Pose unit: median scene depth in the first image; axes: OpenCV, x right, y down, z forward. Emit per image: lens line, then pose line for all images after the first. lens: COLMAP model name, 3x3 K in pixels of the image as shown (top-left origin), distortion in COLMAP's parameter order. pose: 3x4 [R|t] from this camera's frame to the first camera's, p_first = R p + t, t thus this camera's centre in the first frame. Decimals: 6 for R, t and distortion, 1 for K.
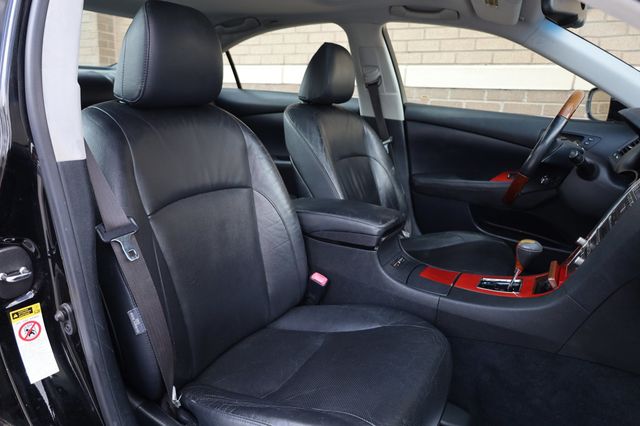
lens RADIAL K [[442.9, 0, 320.0], [0, 442.9, 213.0], [0, 0, 1]] dist [-0.006229, -0.003511]
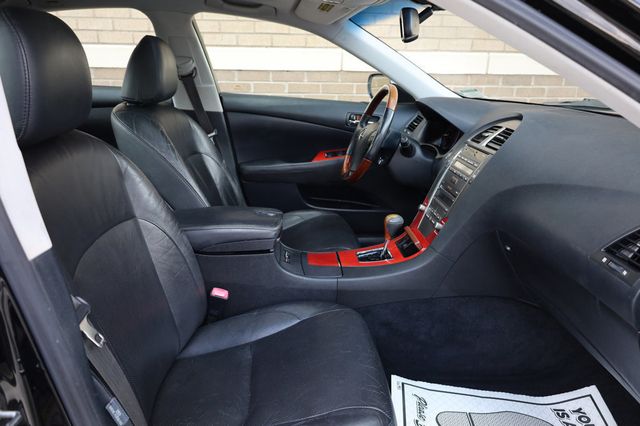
lens RADIAL K [[442.9, 0, 320.0], [0, 442.9, 213.0], [0, 0, 1]] dist [-0.006229, -0.003511]
pose [[0.830331, -0.196893, 0.521328, -0.206735], [0.155822, 0.980219, 0.122023, -0.077495], [-0.535041, -0.020085, 0.844587, 0.040647]]
